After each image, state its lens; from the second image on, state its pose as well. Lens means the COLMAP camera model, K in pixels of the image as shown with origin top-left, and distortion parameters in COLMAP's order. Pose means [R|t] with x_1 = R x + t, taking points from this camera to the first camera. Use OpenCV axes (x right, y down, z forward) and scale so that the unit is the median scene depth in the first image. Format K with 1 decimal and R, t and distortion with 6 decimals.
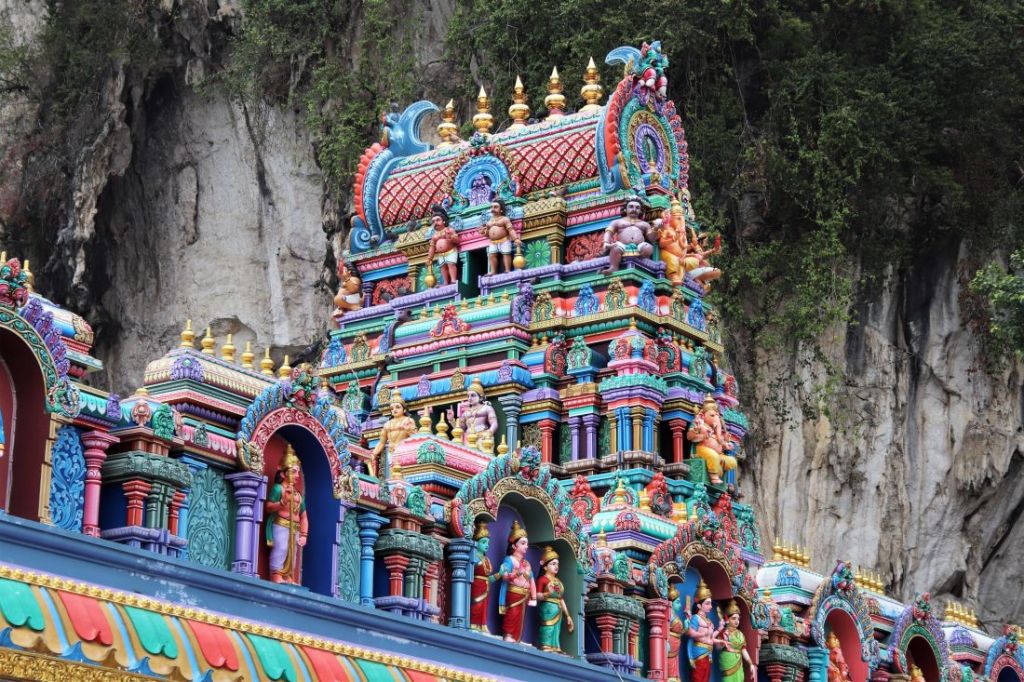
lens RADIAL K [[2479.5, 0, 512.0], [0, 2479.5, 341.0], [0, 0, 1]] dist [0.085127, 0.432055]
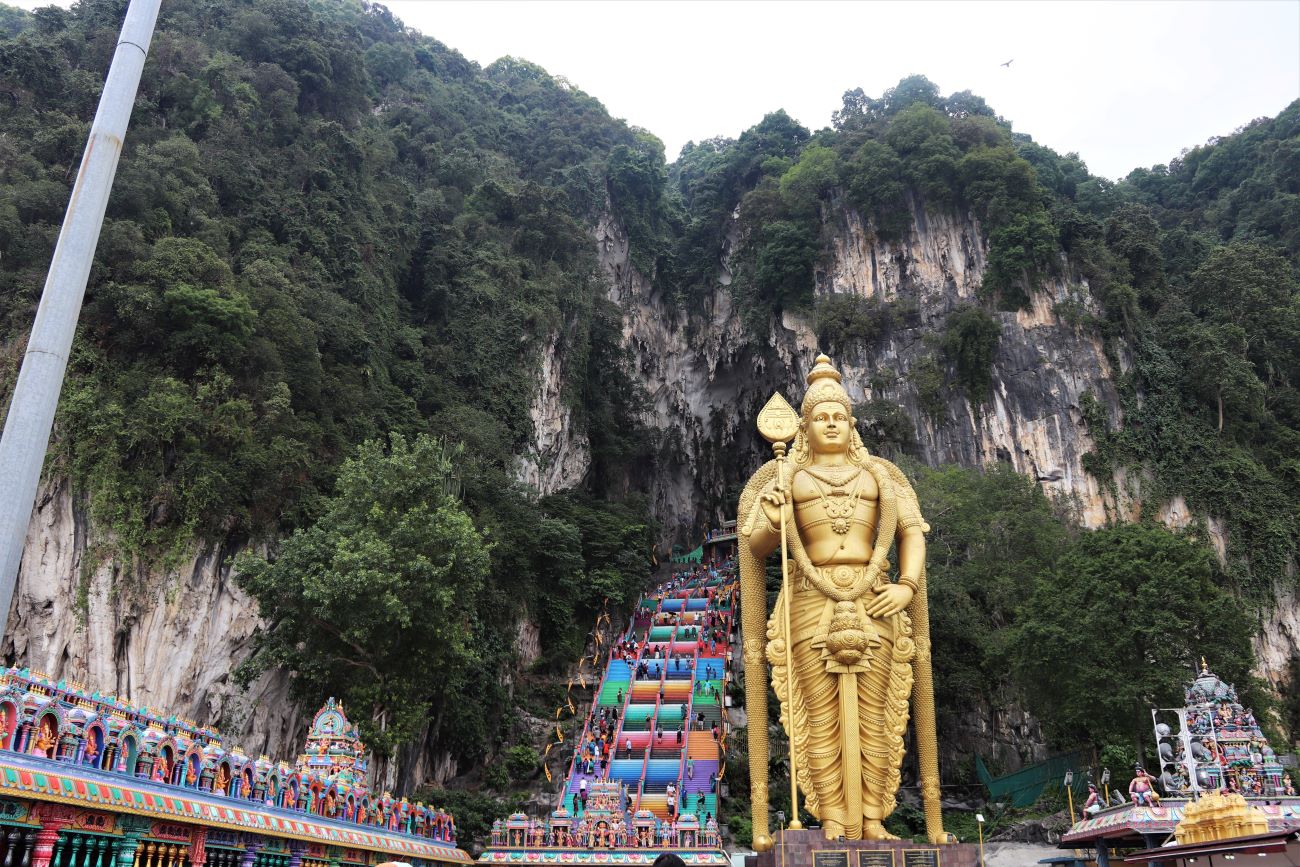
lens RADIAL K [[1085.0, 0, 650.0], [0, 1085.0, 433.5], [0, 0, 1]] dist [-0.156444, 0.133613]
pose [[0.888912, 0.184966, 0.419075, 0.075161], [-0.130956, 0.979283, -0.154449, -0.031211], [-0.438961, 0.082411, 0.894719, -0.111811]]
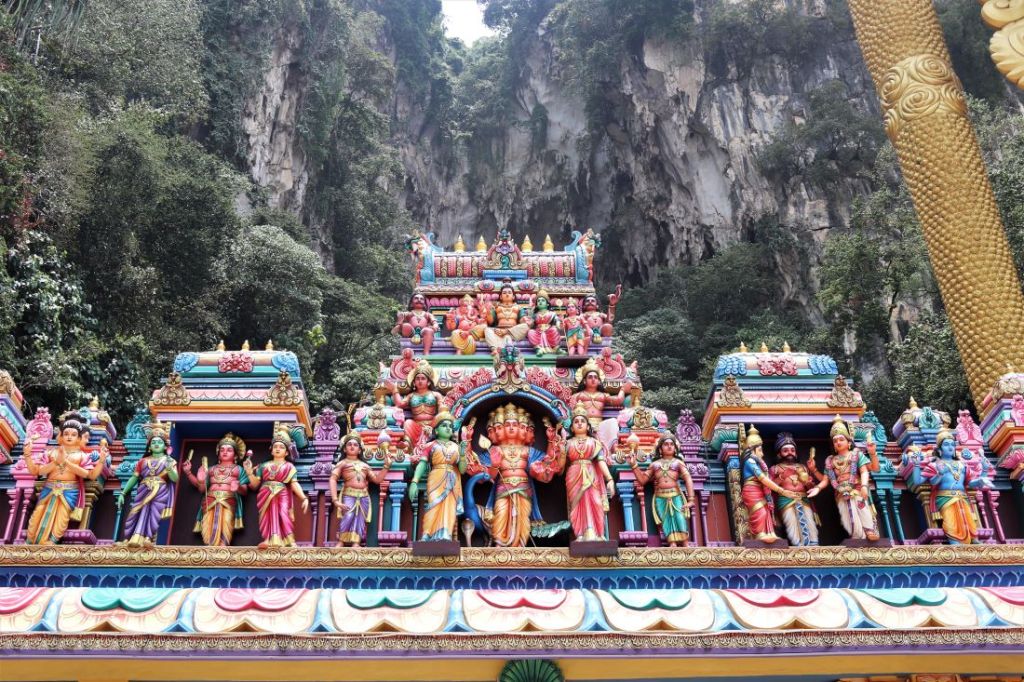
lens RADIAL K [[1124.3, 0, 512.0], [0, 1124.3, 341.0], [0, 0, 1]] dist [-0.093230, 0.003548]
pose [[0.824041, 0.284506, 0.489911, 0.406266], [-0.143279, 0.941304, -0.305643, 0.193380], [-0.548113, 0.181669, 0.816437, 0.622655]]
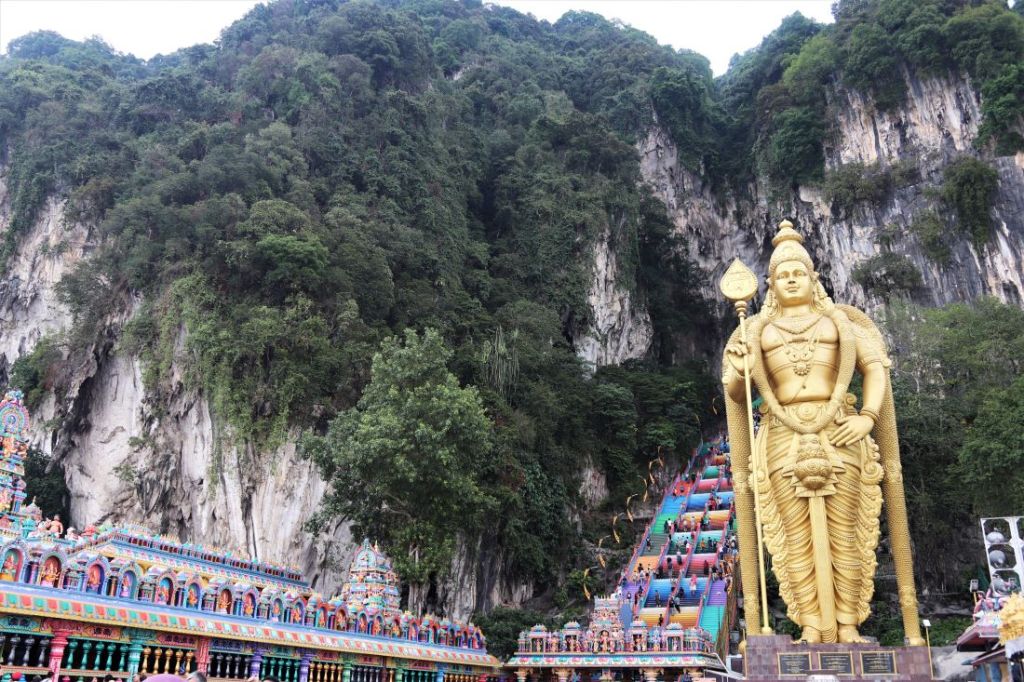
lens RADIAL K [[886.6, 0, 498.8], [0, 886.6, 340.6], [0, 0, 1]] dist [-0.146706, 0.130994]
pose [[0.986729, 0.075152, 0.143939, 0.220289], [-0.060848, 0.992991, -0.101326, -0.041420], [-0.150545, 0.091223, 0.984385, -0.150464]]
